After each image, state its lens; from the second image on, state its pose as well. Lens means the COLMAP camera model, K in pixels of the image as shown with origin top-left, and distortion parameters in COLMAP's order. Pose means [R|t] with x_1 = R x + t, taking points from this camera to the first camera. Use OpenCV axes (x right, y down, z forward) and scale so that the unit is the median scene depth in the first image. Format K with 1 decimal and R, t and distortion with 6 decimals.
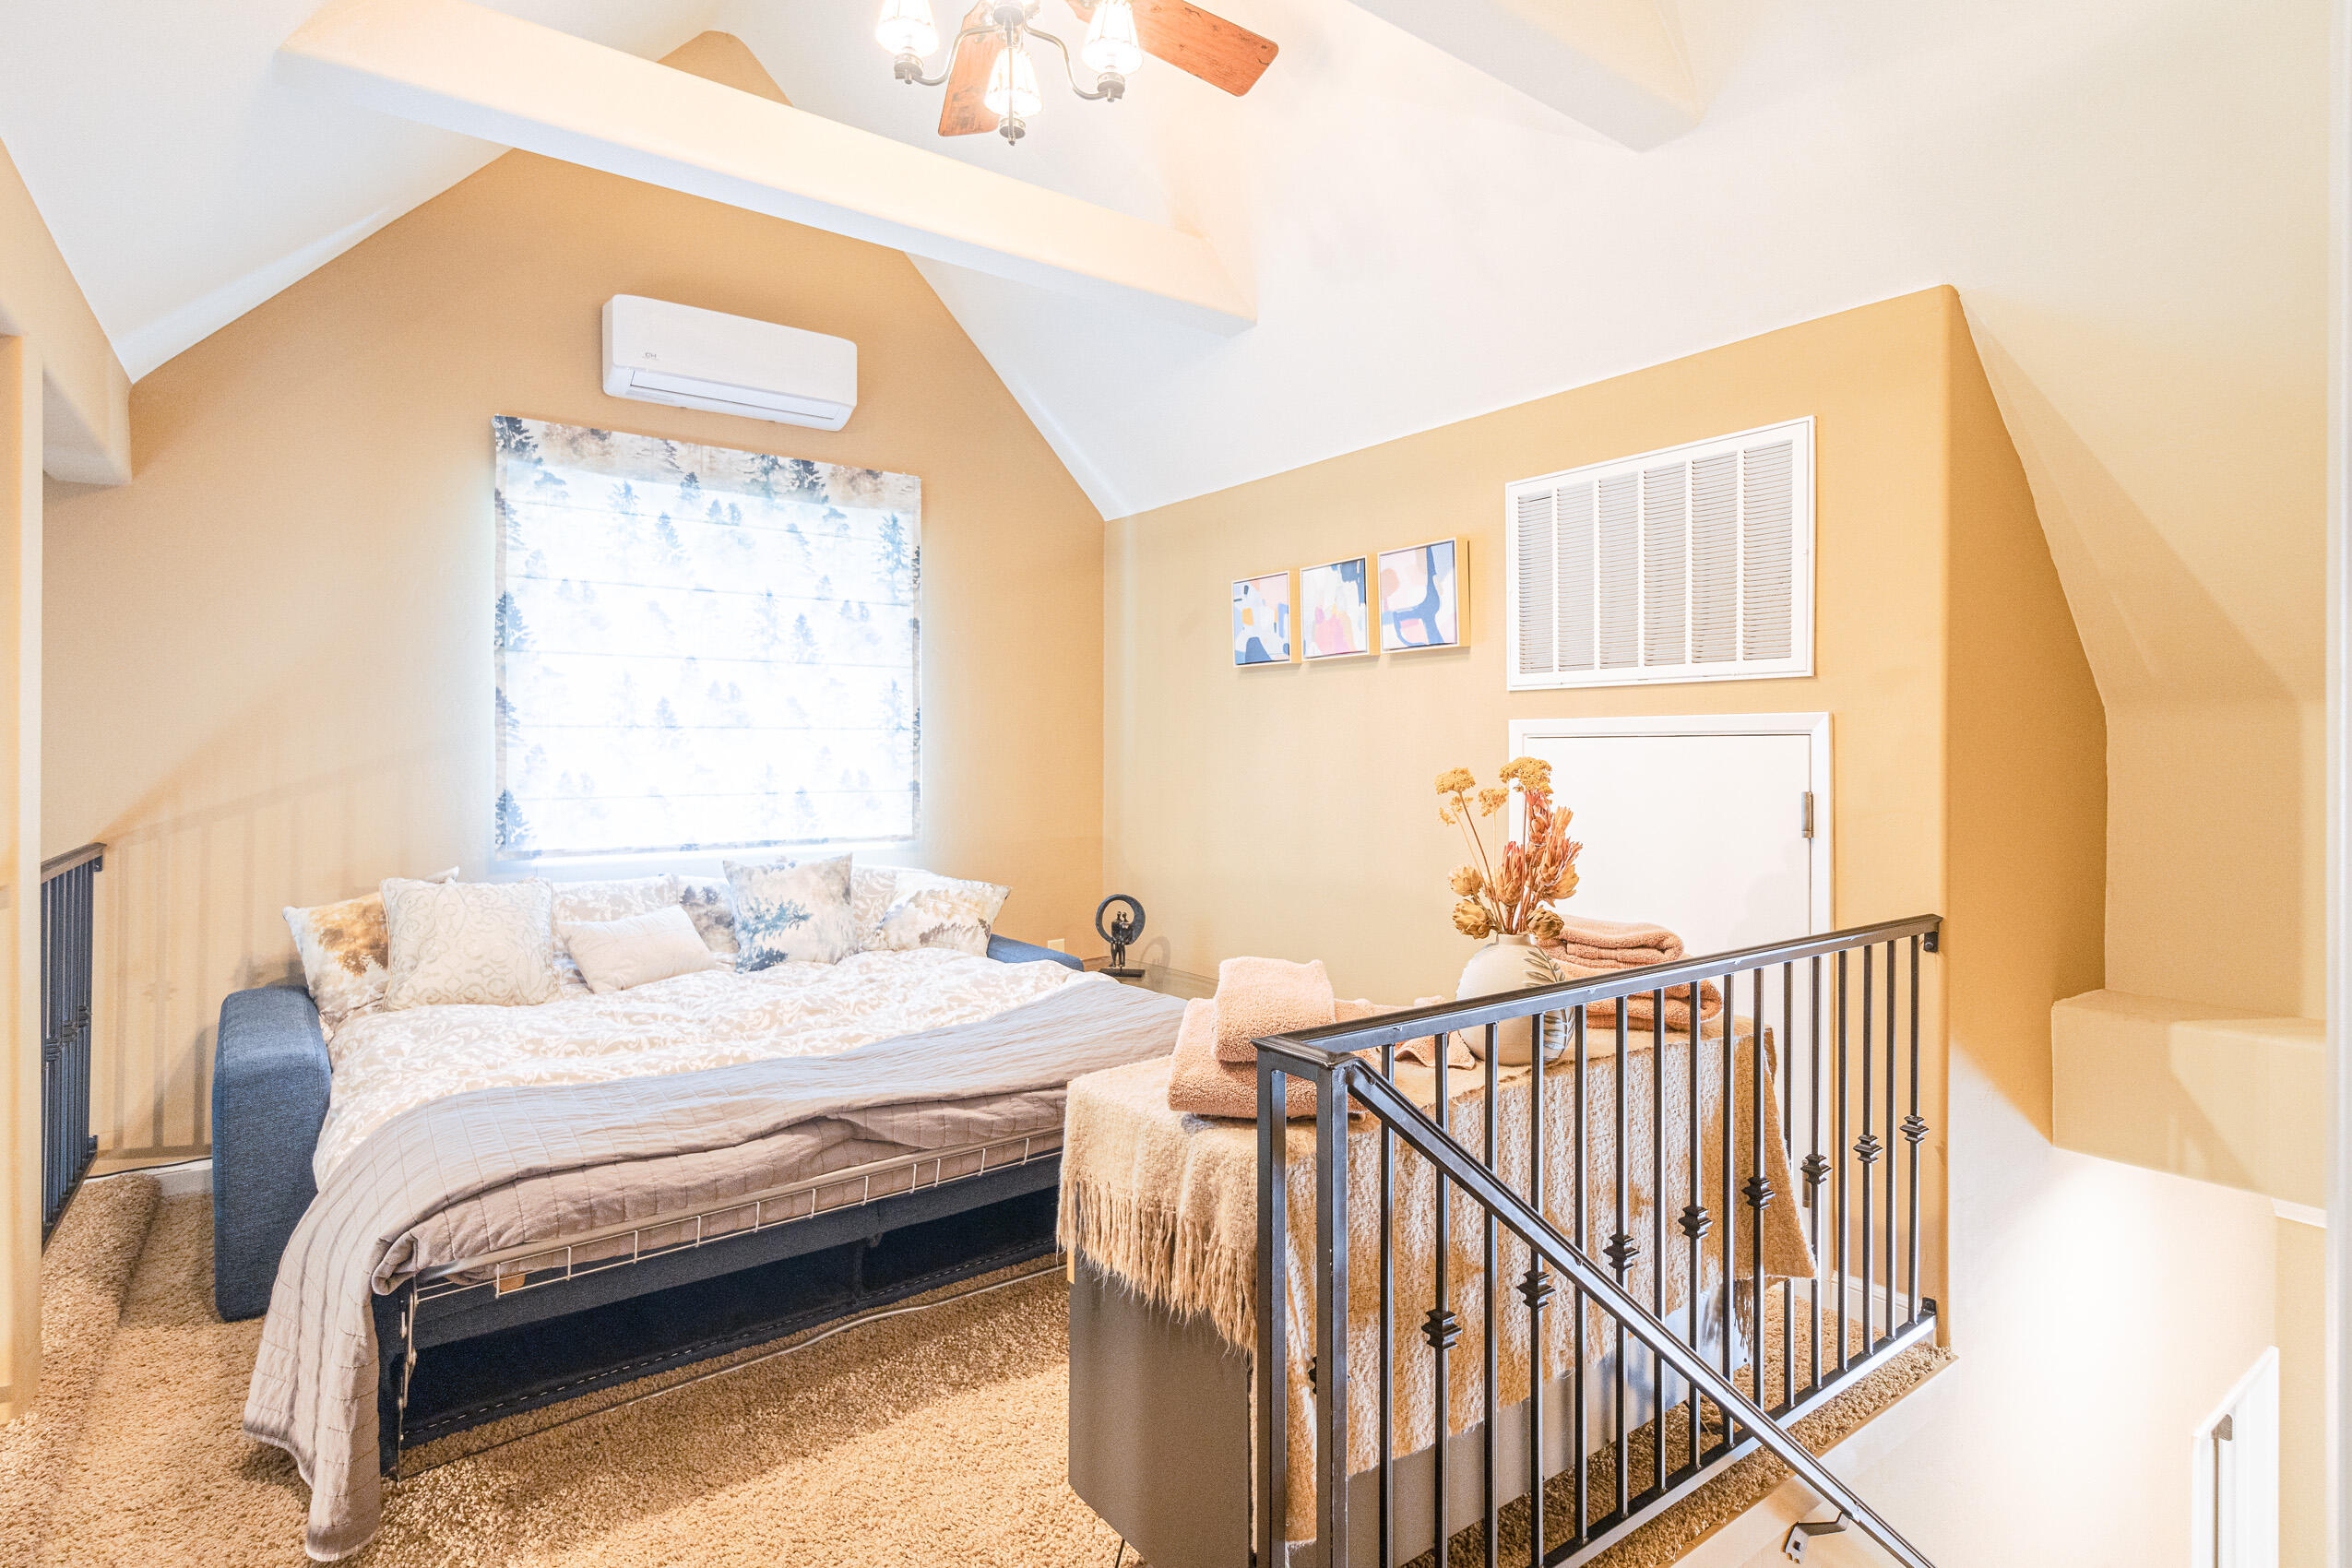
lens RADIAL K [[1177.1, 0, 1174.8], [0, 1177.1, 747.9], [0, 0, 1]] dist [-0.002645, -0.000548]
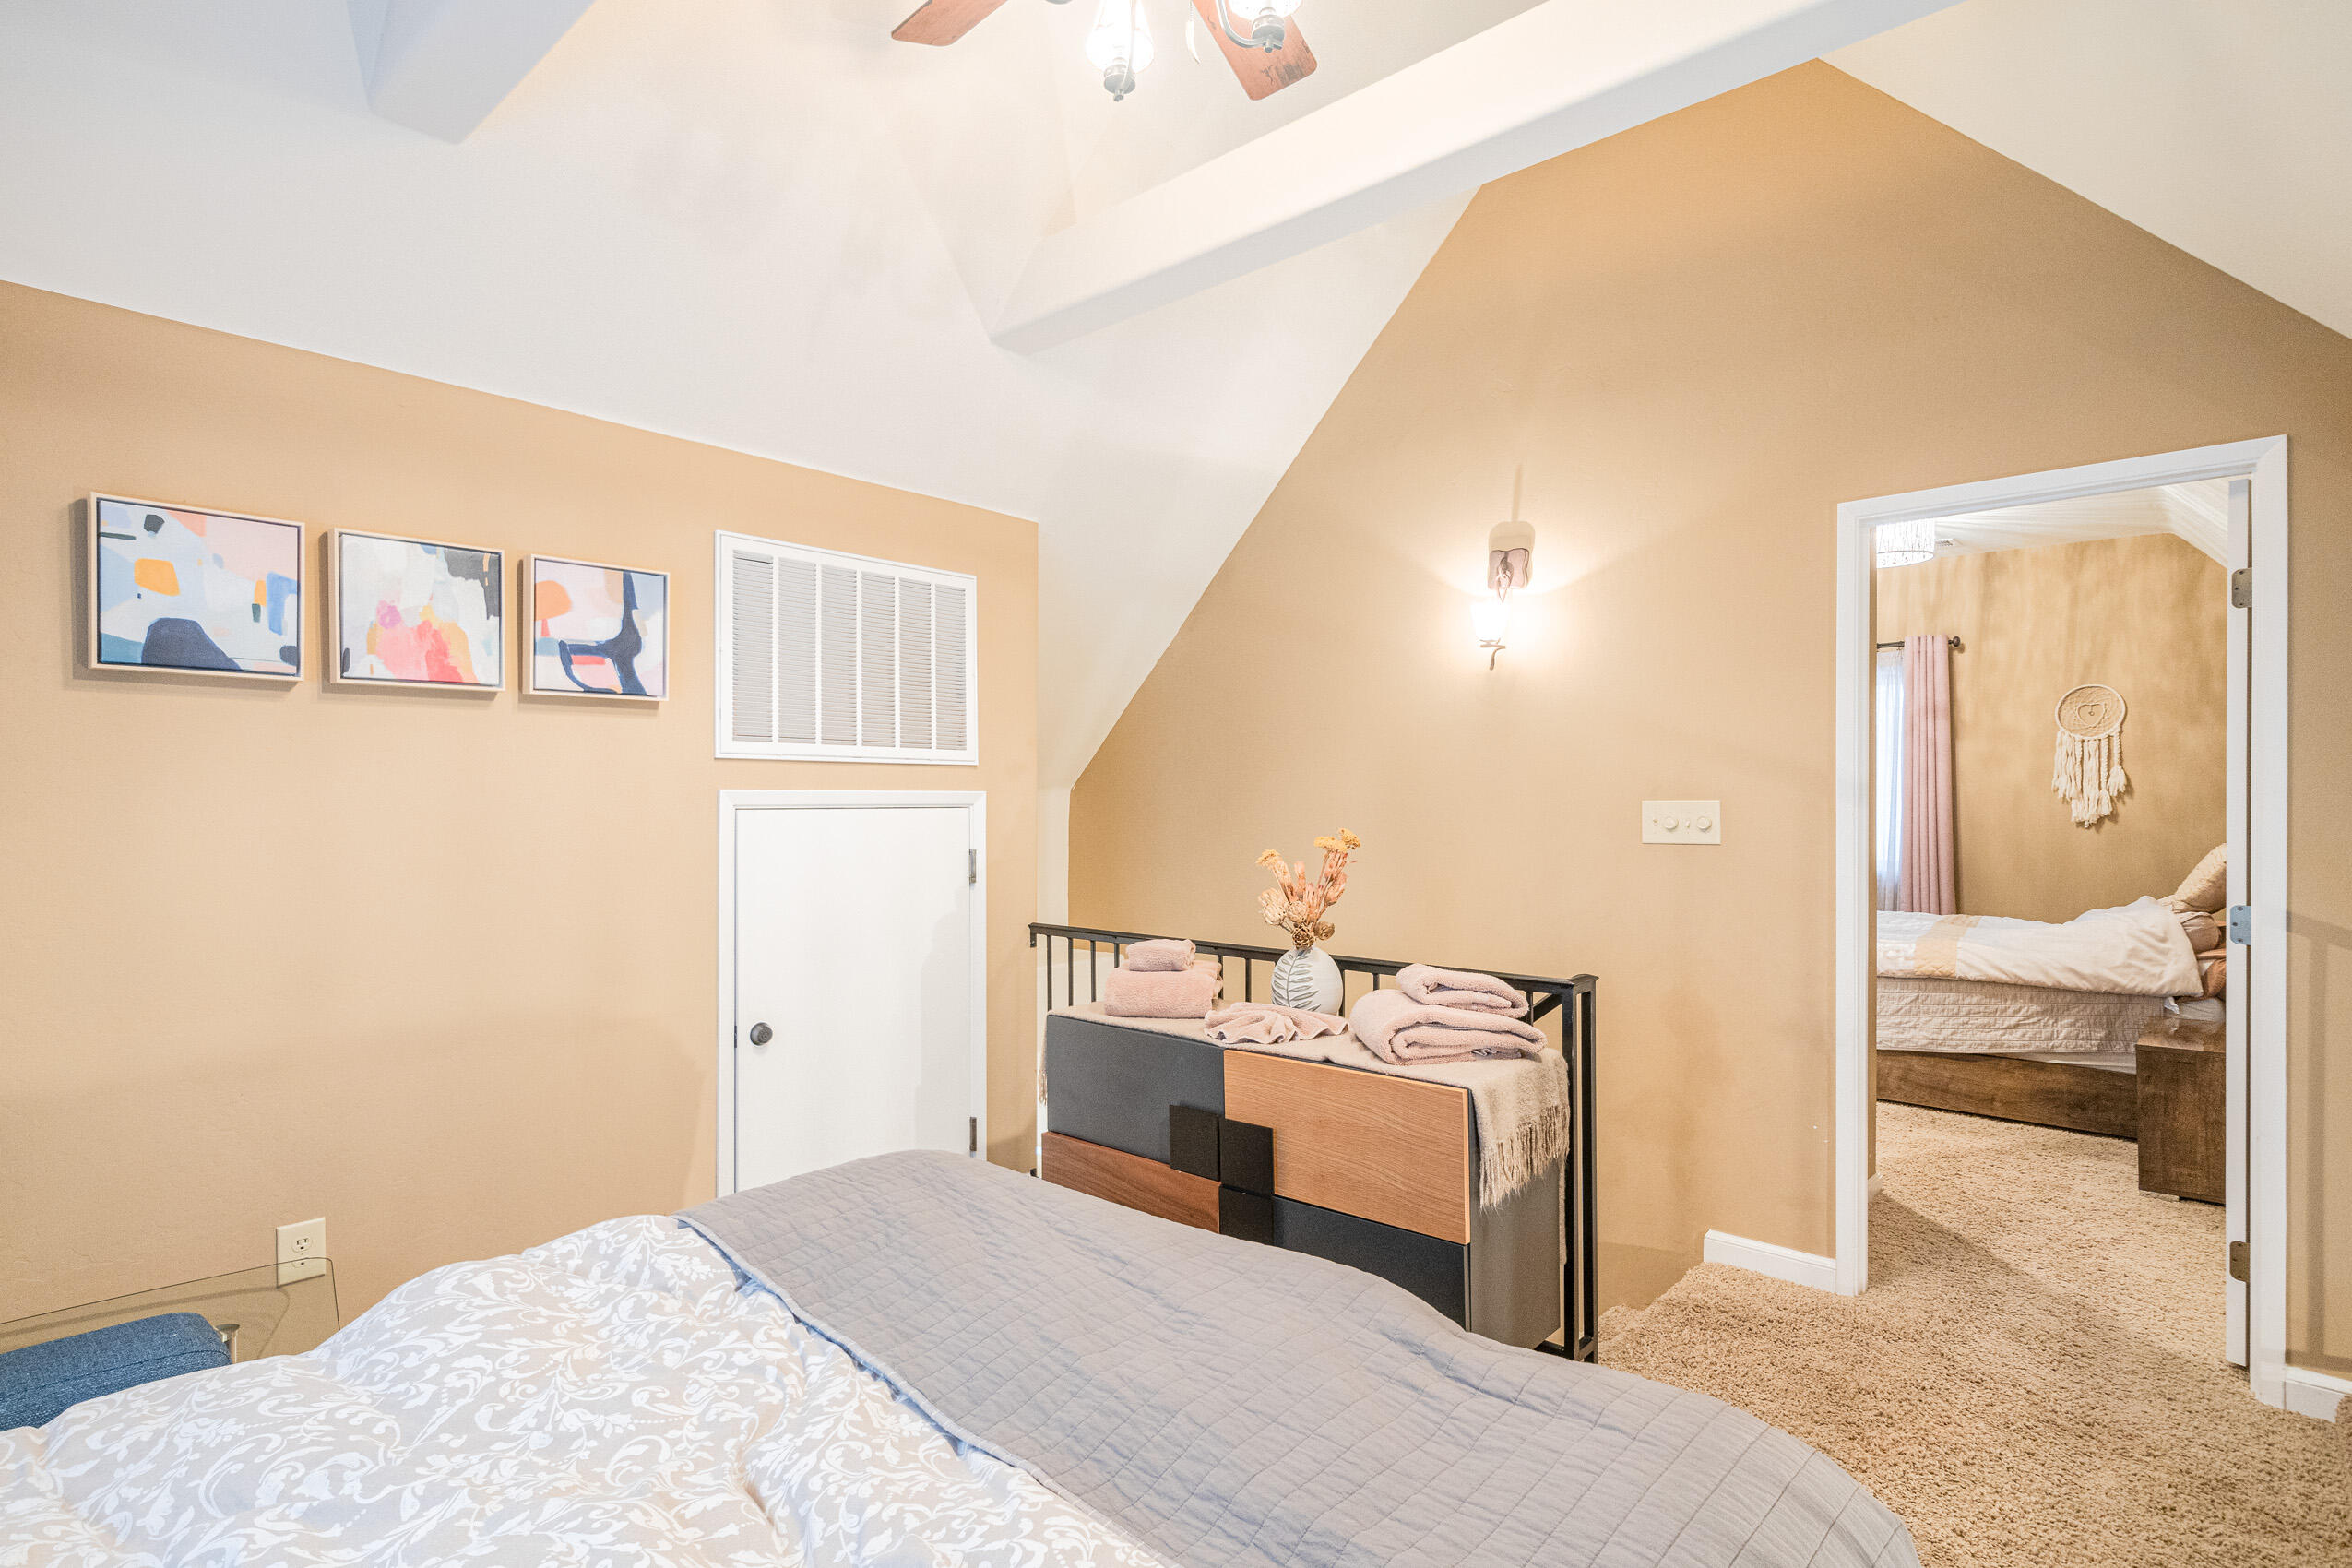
lens RADIAL K [[1202.9, 0, 1161.6], [0, 1202.9, 795.2], [0, 0, 1]] dist [-0.004098, -0.002337]
pose [[-0.202117, 0.005801, 0.979344, -0.661605], [0.000191, 0.999983, -0.005884, -0.013136], [-0.979361, -0.001002, -0.202115, 0.806776]]
